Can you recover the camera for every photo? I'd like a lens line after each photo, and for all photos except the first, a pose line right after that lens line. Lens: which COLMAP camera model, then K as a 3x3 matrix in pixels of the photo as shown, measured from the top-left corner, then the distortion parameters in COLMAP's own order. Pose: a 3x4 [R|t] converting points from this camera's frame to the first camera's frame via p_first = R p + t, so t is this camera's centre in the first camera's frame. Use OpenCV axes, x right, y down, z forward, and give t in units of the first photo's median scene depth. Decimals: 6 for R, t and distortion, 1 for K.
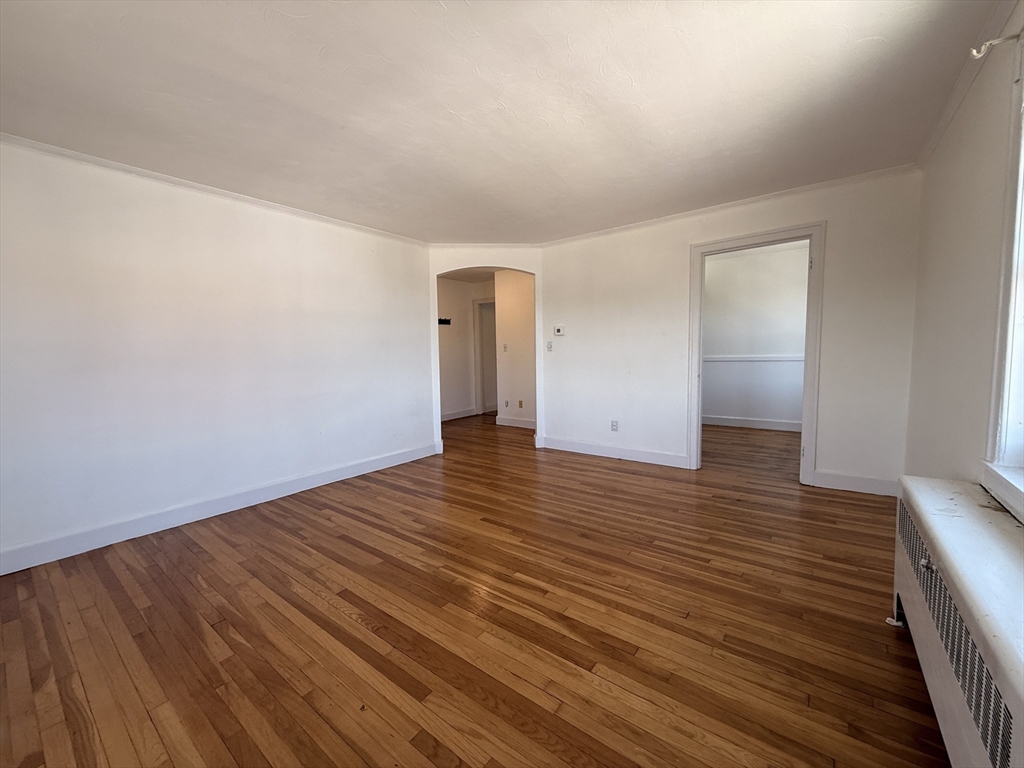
lens RADIAL K [[408.1, 0, 509.5], [0, 408.1, 378.2], [0, 0, 1]] dist [0.002374, 0.000445]
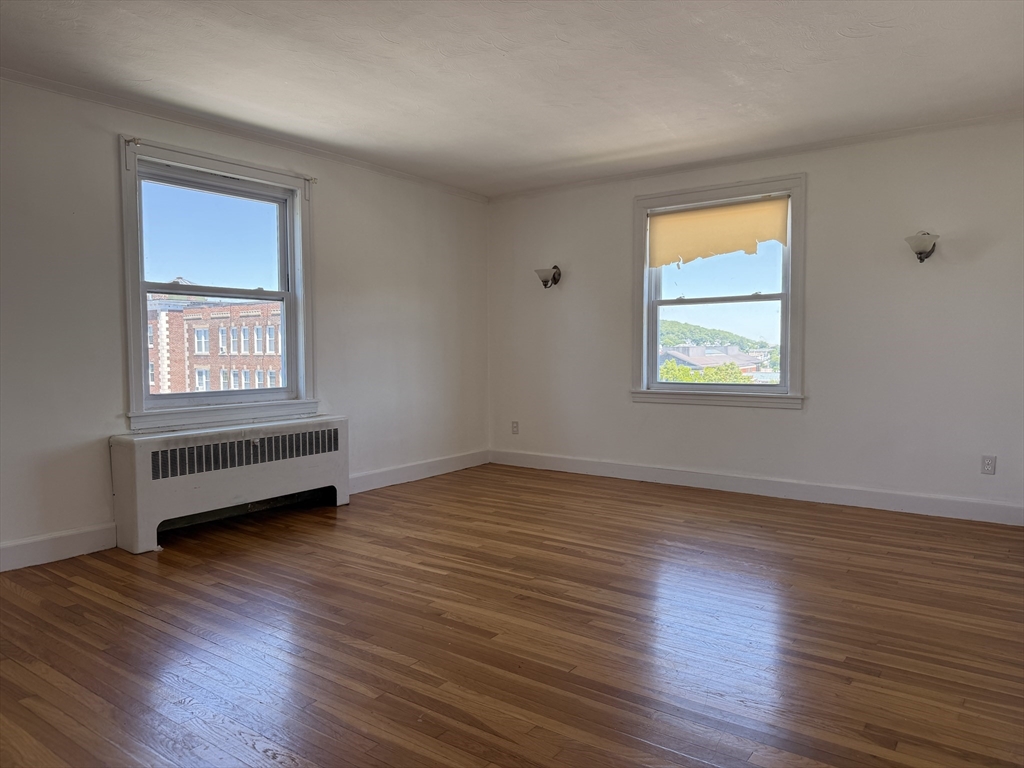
lens RADIAL K [[715.0, 0, 510.4], [0, 715.0, 386.7], [0, 0, 1]] dist [0.032688, -0.041312]
pose [[-0.999416, 0.027464, -0.020319, -0.081697], [0.024695, 0.991746, 0.125820, -0.102323], [0.023607, 0.125245, -0.991845, 1.969036]]
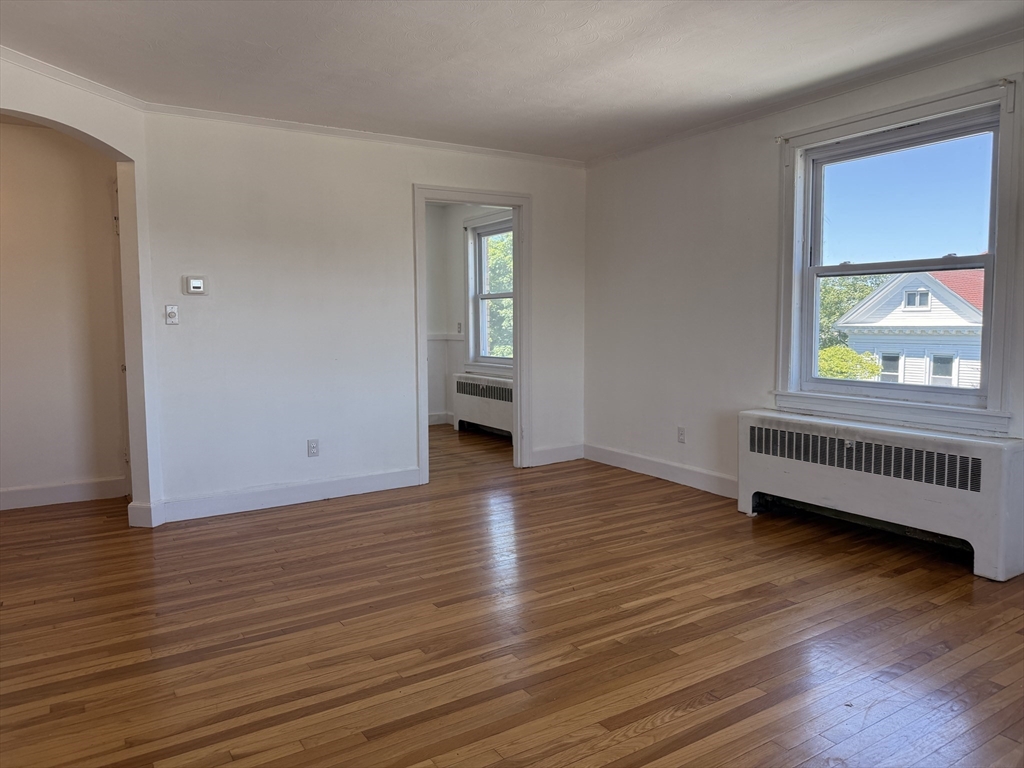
lens RADIAL K [[715.0, 0, 508.3], [0, 715.0, 373.1], [0, 0, 1]] dist [0.032688, -0.041312]
pose [[0.346802, -0.051411, 0.936528, -1.017051], [0.065225, 0.997401, 0.030600, -0.014070], [-0.935668, 0.050473, 0.349254, 0.547131]]
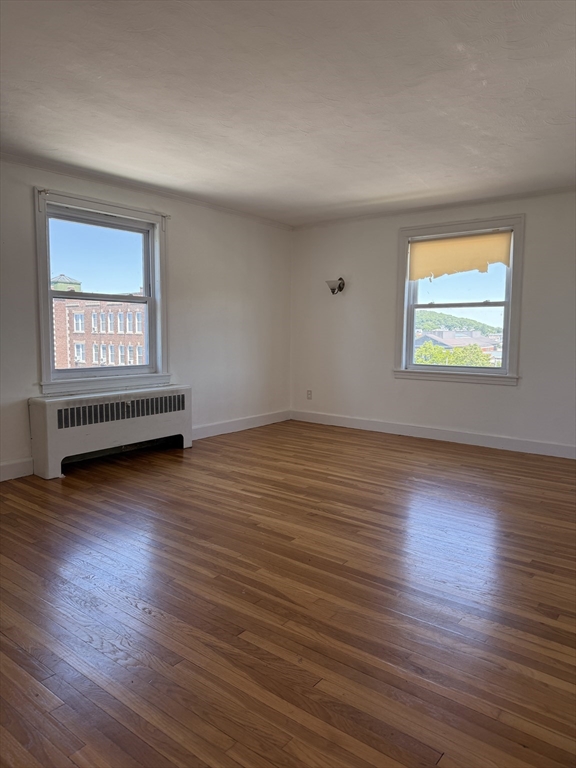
lens RADIAL K [[536.2, 0, 291.8], [0, 536.2, 382.4], [0, 0, 1]] dist [0.032688, -0.041312]
pose [[-0.999891, 0.012213, 0.008345, -0.081092], [0.013442, 0.985687, 0.168046, -0.138726], [-0.006173, 0.168140, -0.985744, 2.057548]]
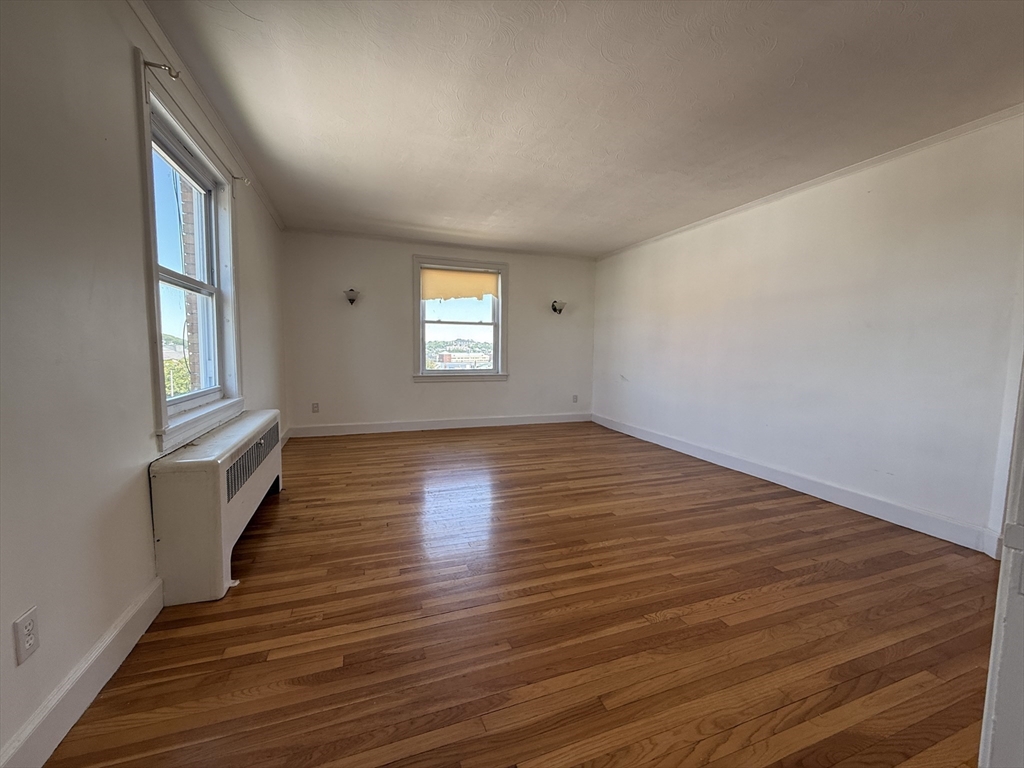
lens RADIAL K [[408.1, 0, 507.3], [0, 408.1, 379.9], [0, 0, 1]] dist [0.002374, 0.000445]
pose [[-0.536679, 0.078250, -0.840150, 0.871437], [-0.059867, 0.989650, 0.130417, -0.076096], [0.841660, 0.120289, -0.526440, 1.303399]]
